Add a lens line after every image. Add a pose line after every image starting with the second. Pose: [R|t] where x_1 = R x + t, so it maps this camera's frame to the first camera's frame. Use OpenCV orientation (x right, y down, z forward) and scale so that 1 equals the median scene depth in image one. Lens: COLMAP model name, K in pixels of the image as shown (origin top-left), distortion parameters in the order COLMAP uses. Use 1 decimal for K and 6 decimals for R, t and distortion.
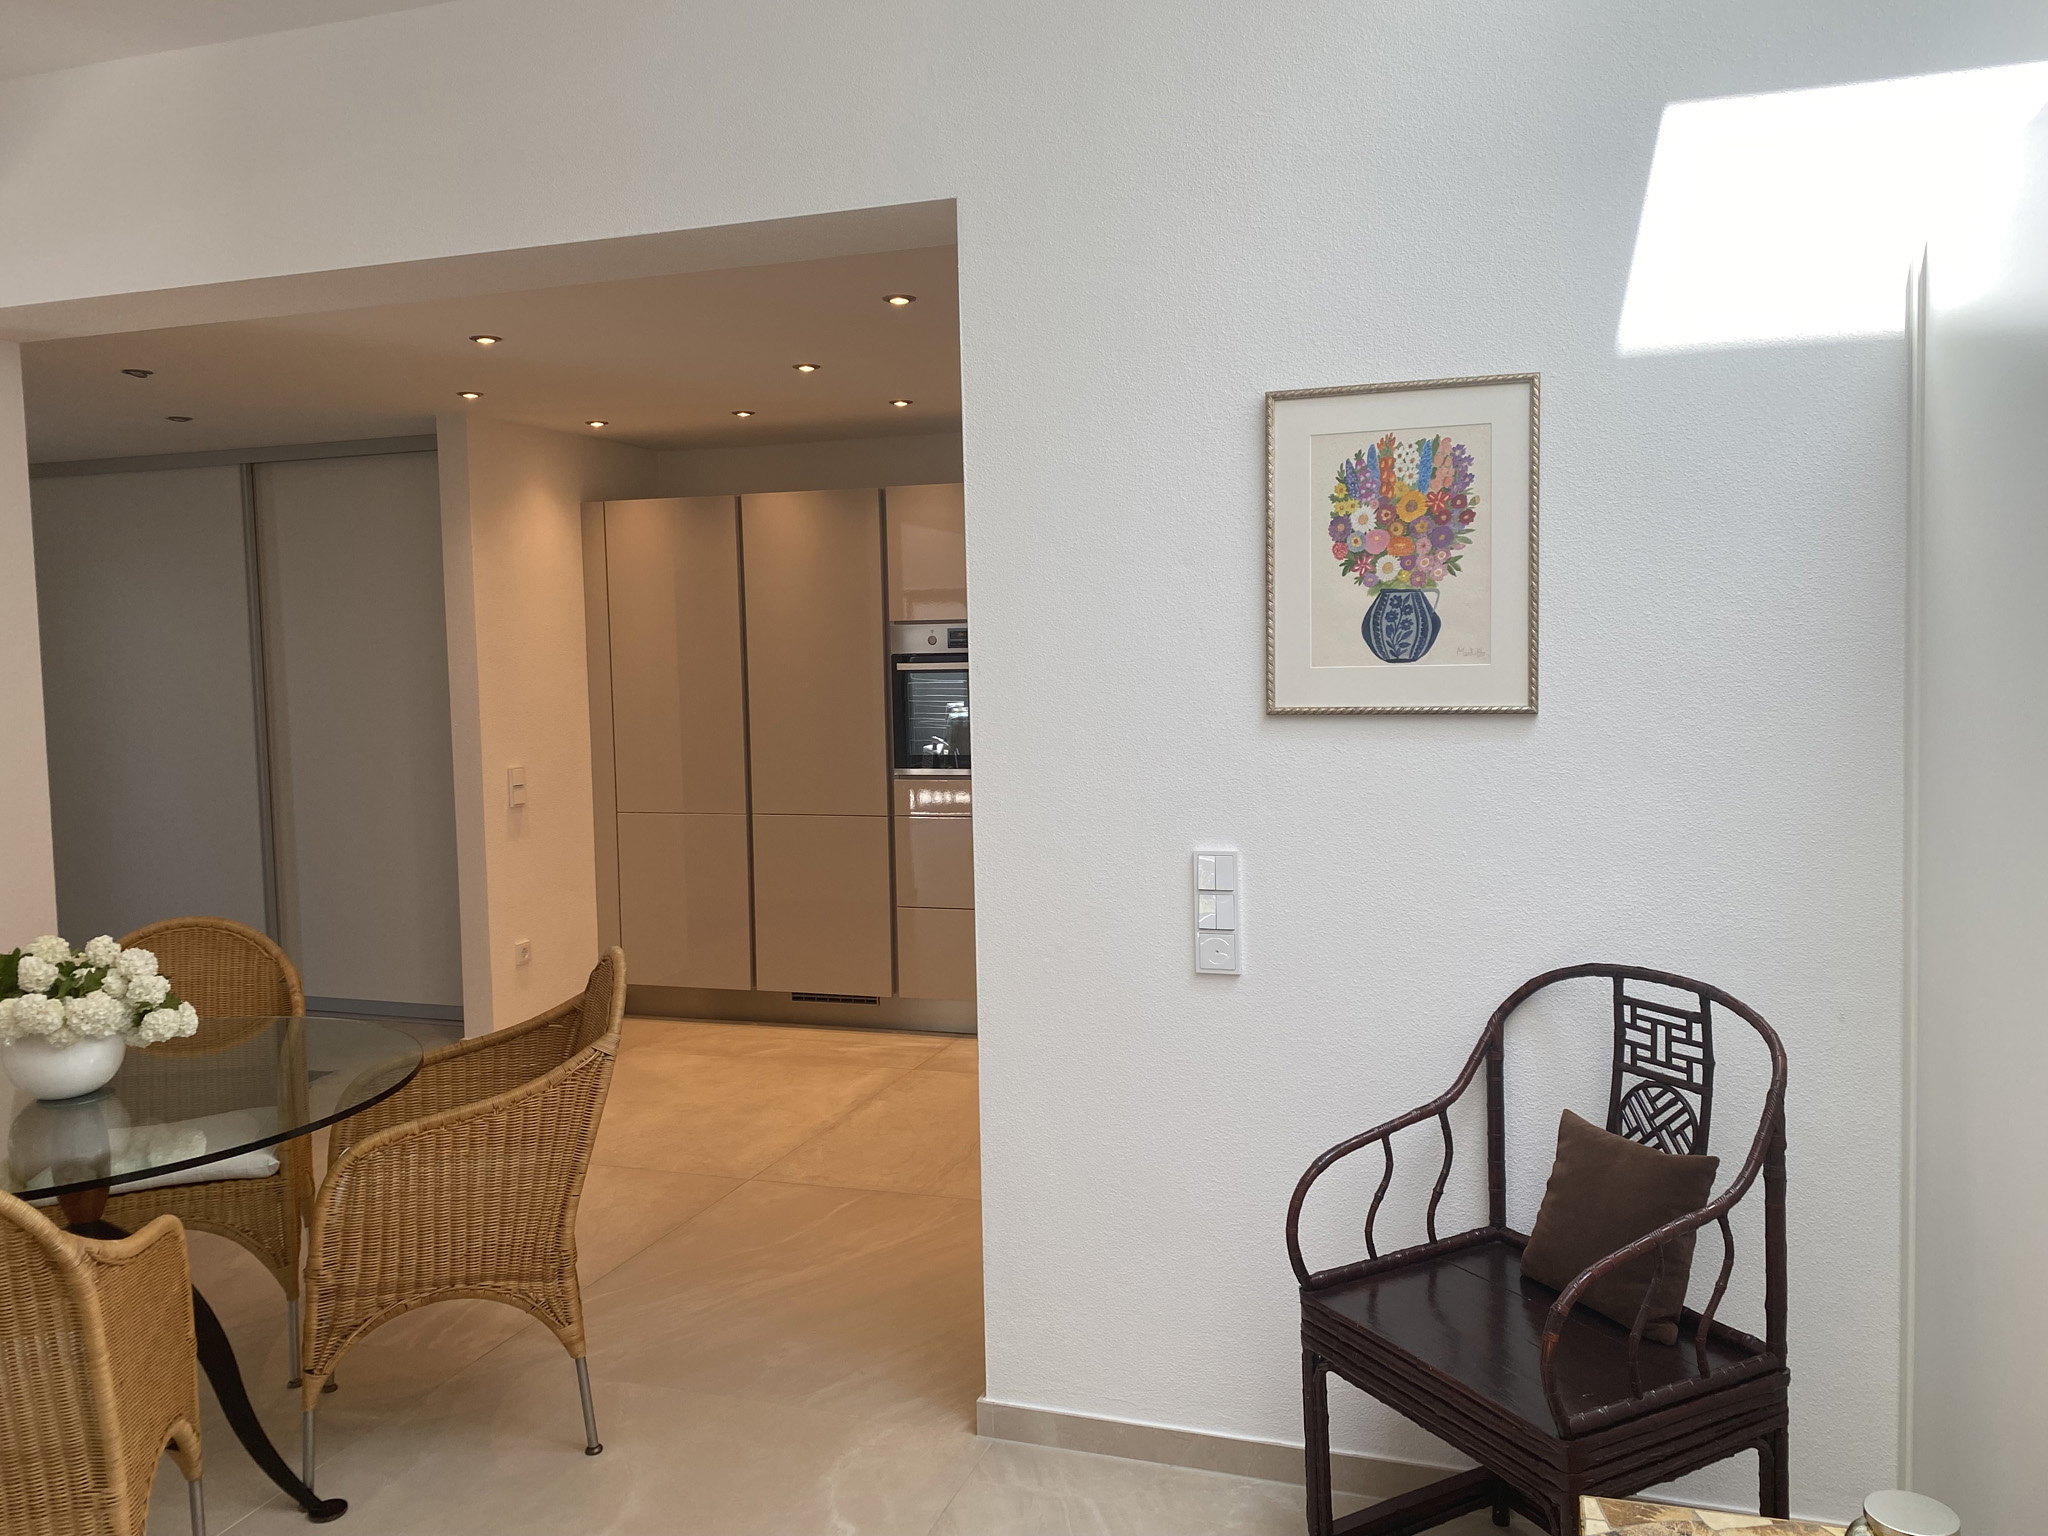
lens RADIAL K [[1548.9, 0, 1024.0], [0, 1548.9, 768.0], [0, 0, 1]] dist [0.073266, -0.072050]
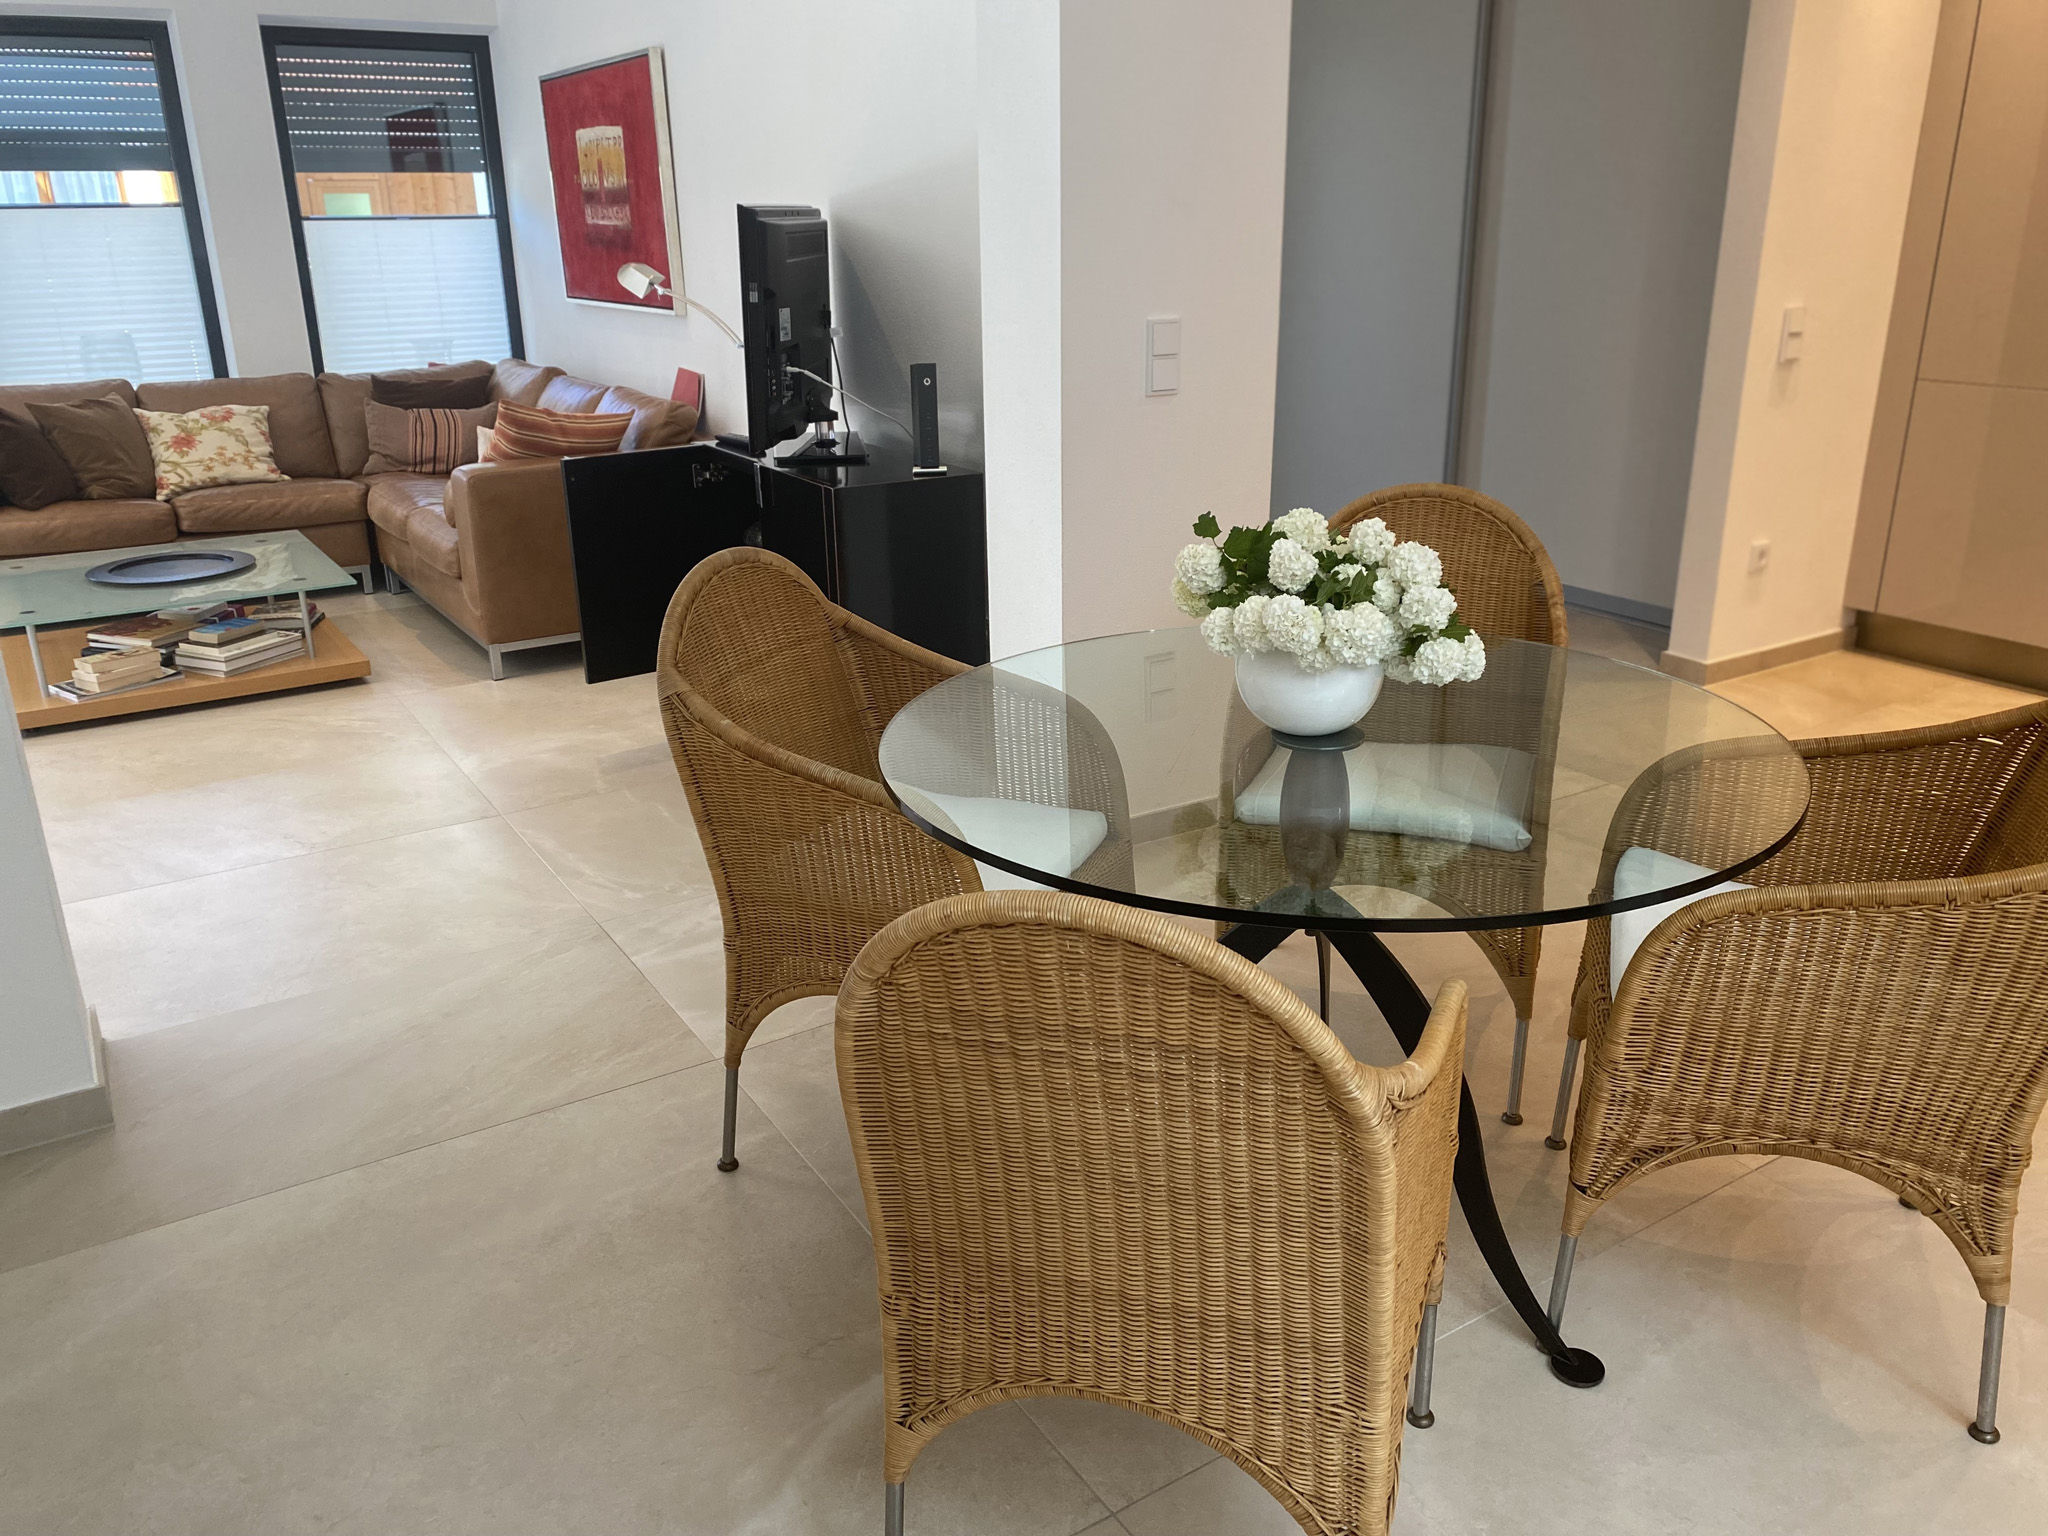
lens RADIAL K [[1569.0, 0, 1024.0], [0, 1569.0, 768.0], [0, 0, 1]] dist [0.054629, -0.085027]
pose [[0.782469, 0.215911, -0.584059, -0.278439], [-0.047461, 0.955912, 0.289791, 0.018134], [0.620878, -0.199033, 0.758219, 0.359190]]
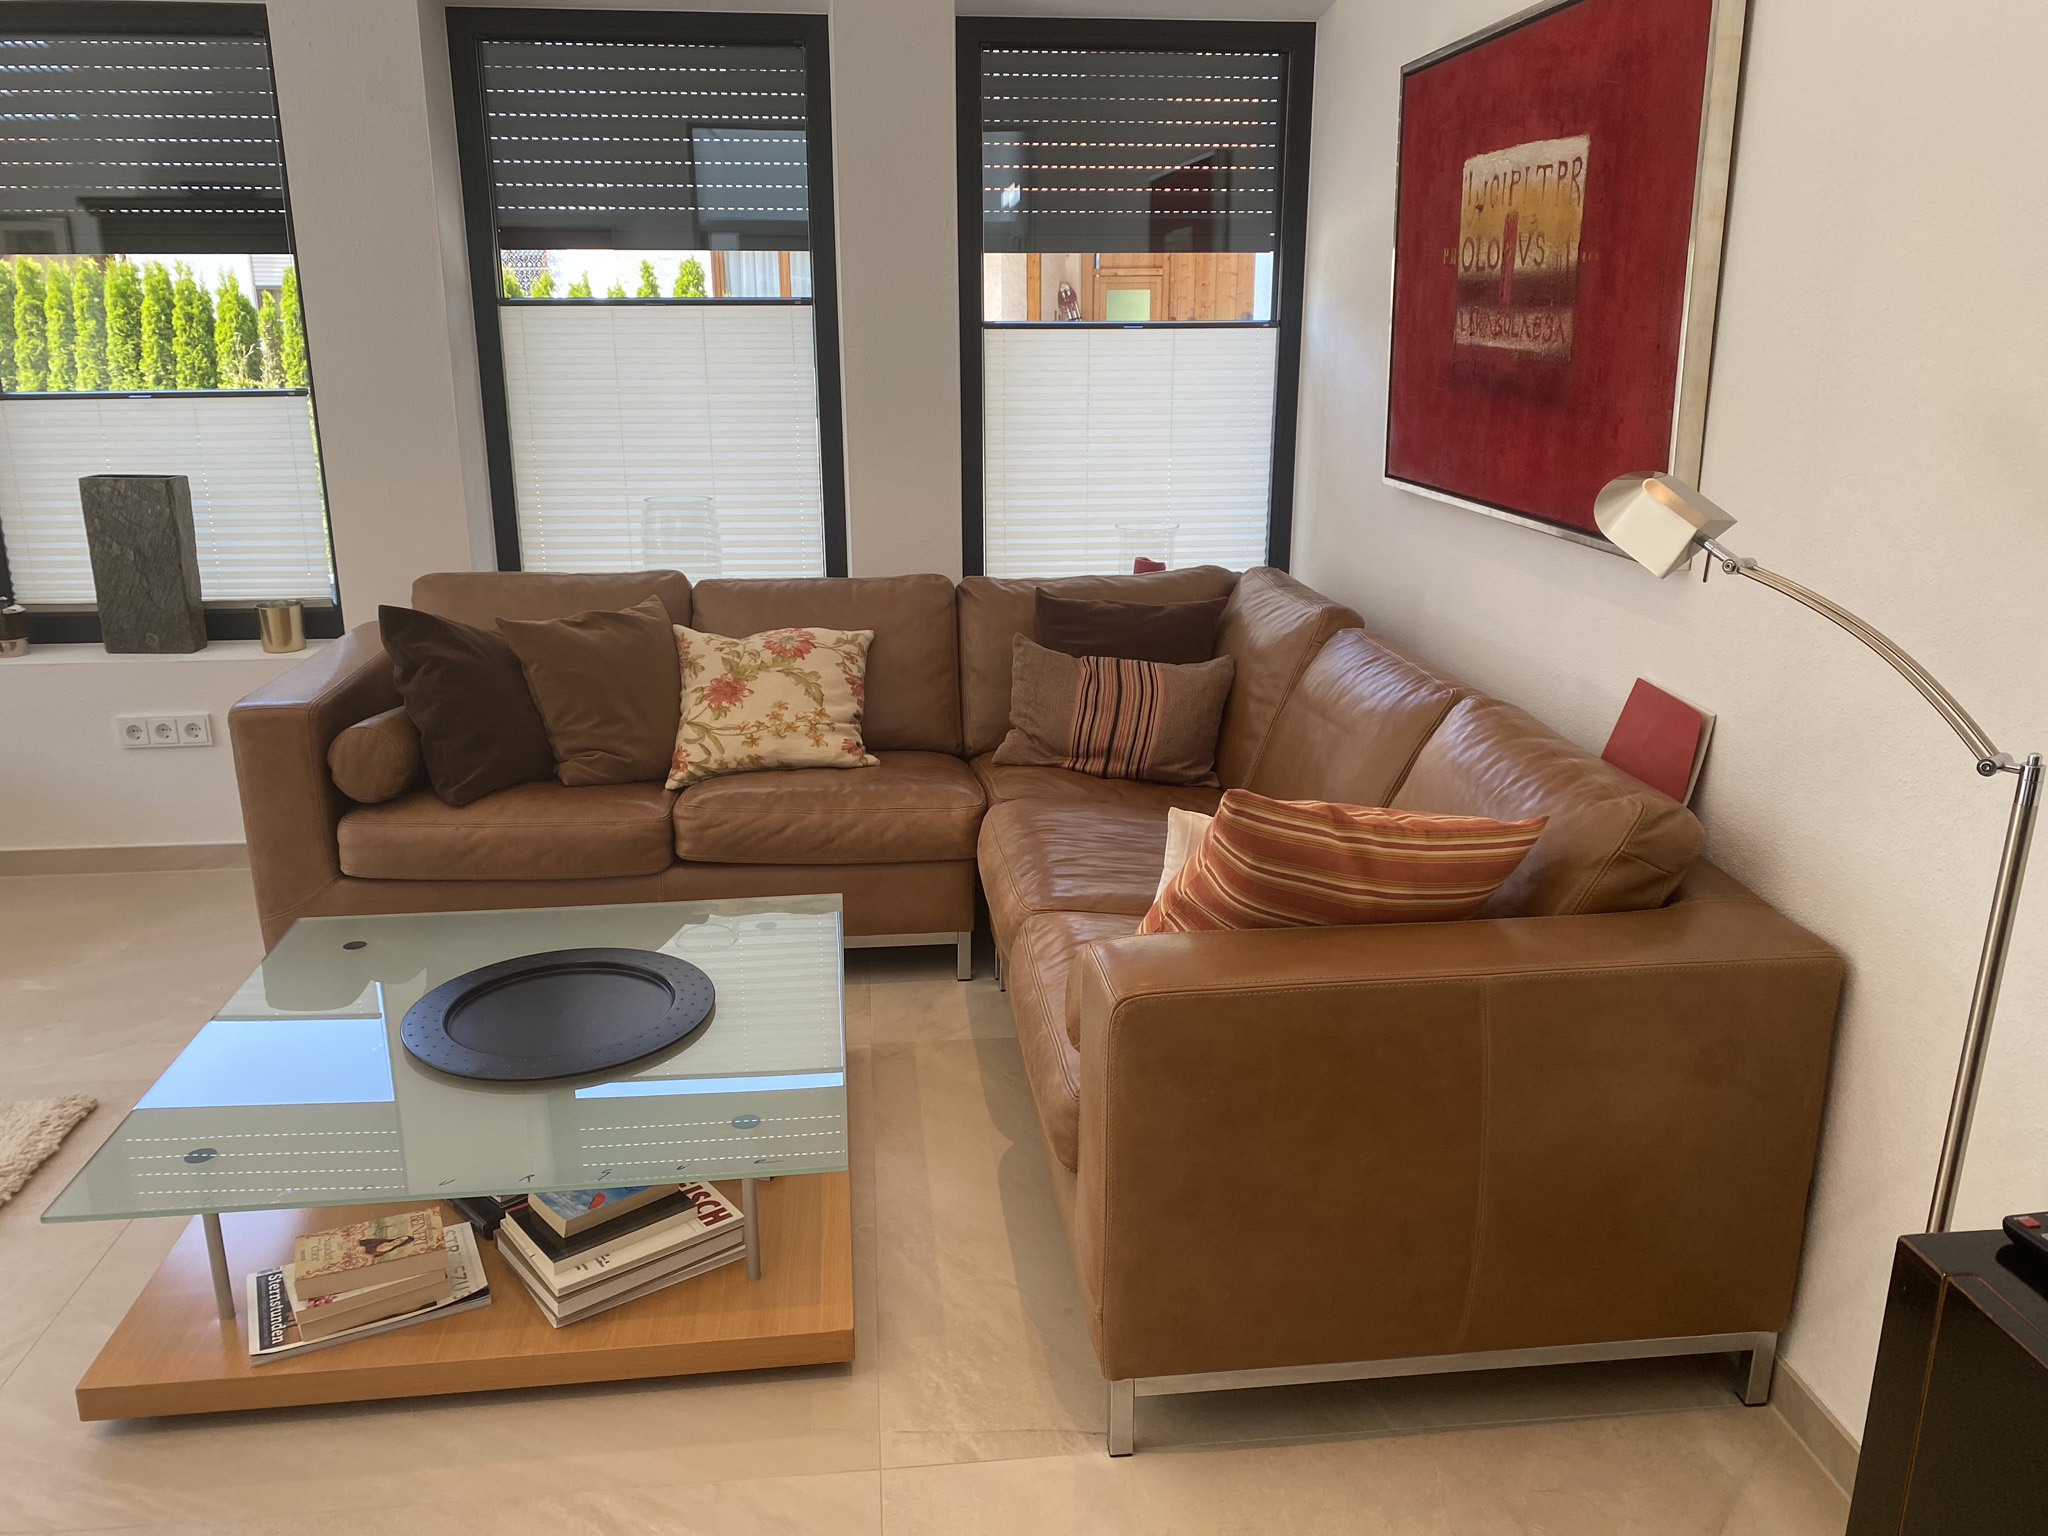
lens RADIAL K [[1569.0, 0, 1024.0], [0, 1569.0, 768.0], [0, 0, 1]] dist [0.054629, -0.085027]
pose [[0.428147, 0.267087, -0.863339, -0.936688], [-0.069466, 0.962229, 0.263231, -0.009082], [0.901035, -0.052728, 0.430529, 0.796892]]
